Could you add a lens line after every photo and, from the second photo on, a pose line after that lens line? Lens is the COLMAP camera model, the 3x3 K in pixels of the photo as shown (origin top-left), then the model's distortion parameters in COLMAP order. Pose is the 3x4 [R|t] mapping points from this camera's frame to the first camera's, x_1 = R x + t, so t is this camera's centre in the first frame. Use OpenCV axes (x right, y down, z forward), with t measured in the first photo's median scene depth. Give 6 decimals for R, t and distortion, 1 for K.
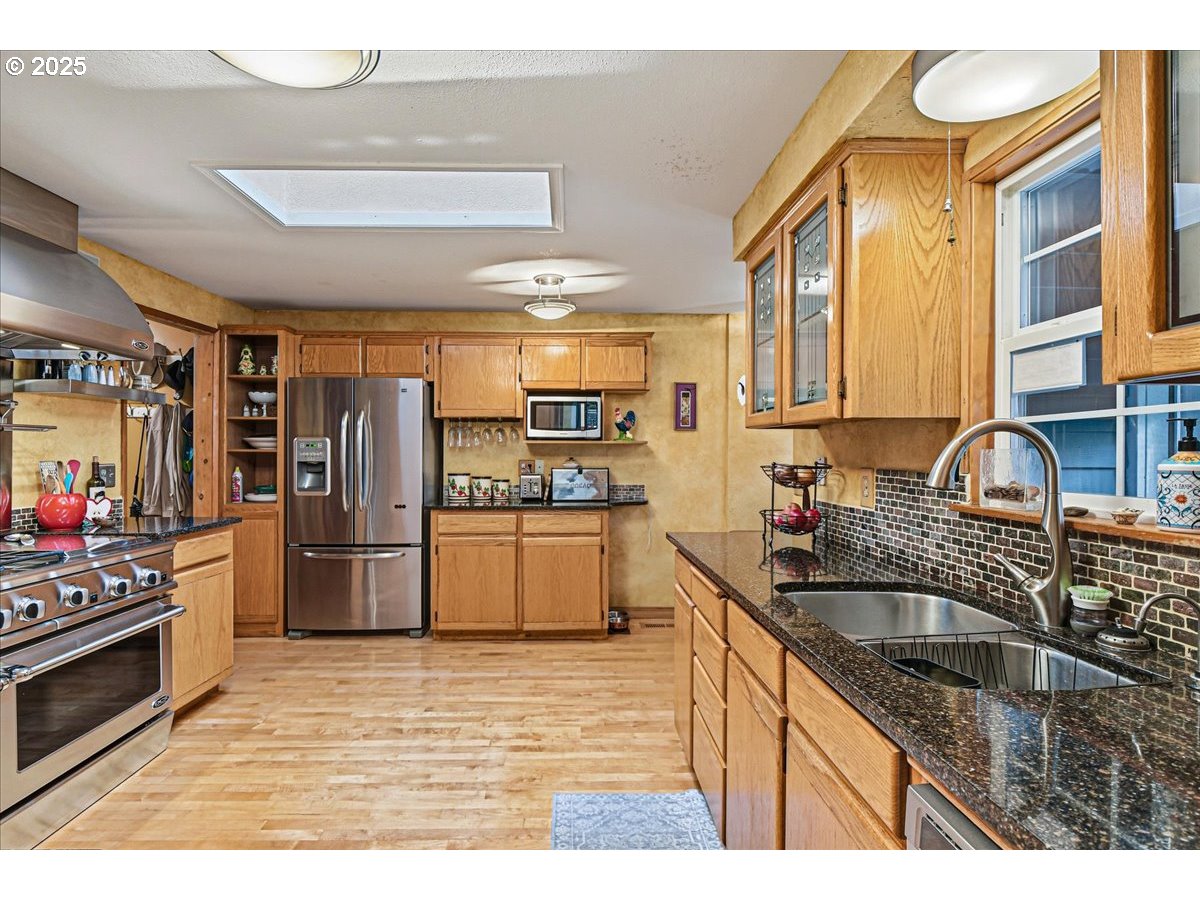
lens RADIAL K [[527.6, 0, 594.1], [0, 527.6, 452.5], [0, 0, 1]] dist [-0.001394, -0.000848]
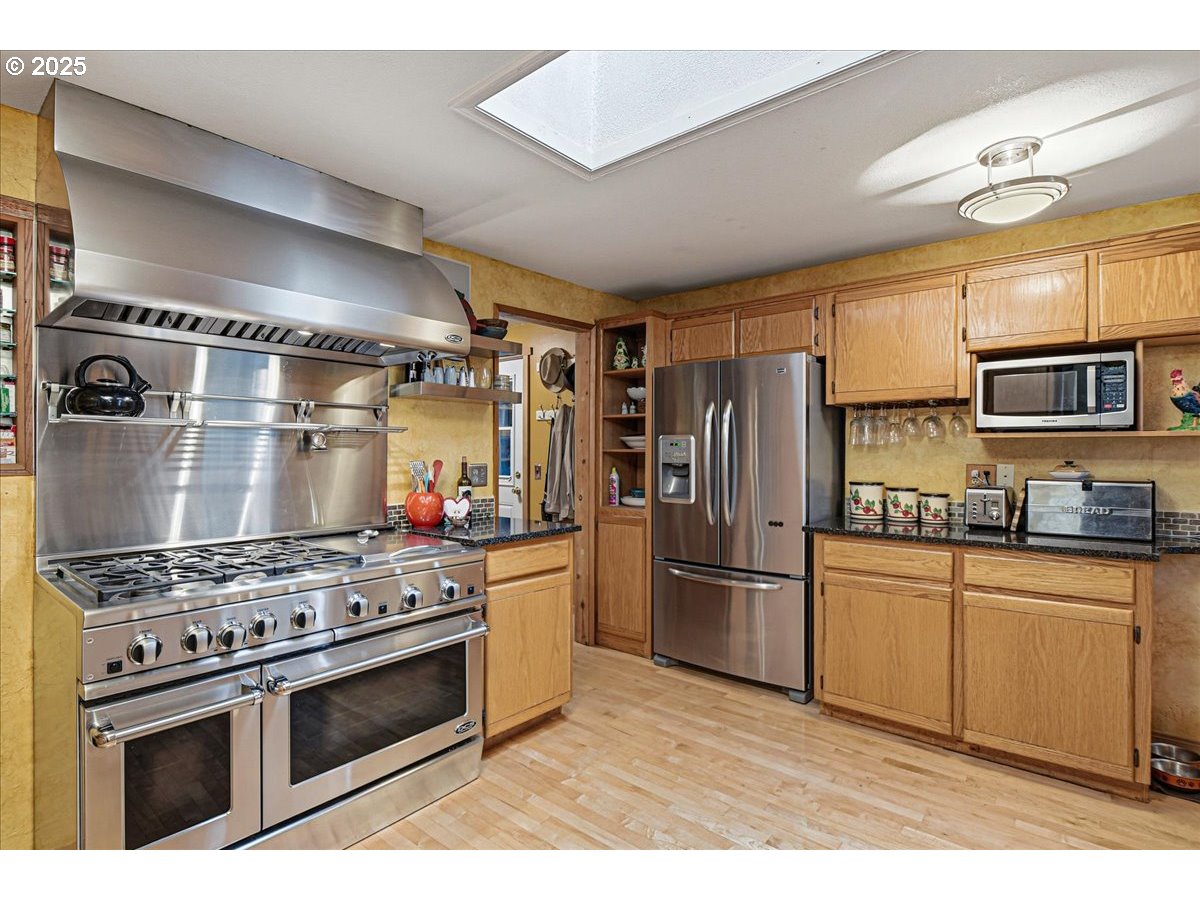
lens RADIAL K [[580.6, 0, 595.8], [0, 580.6, 451.4], [0, 0, 1]] dist [-0.008013, -0.004861]
pose [[0.730647, -0.001822, -0.682753, 0.012403], [0.000383, 0.999997, -0.002259, 0.000018], [0.682755, 0.001389, 0.730646, 0.216659]]
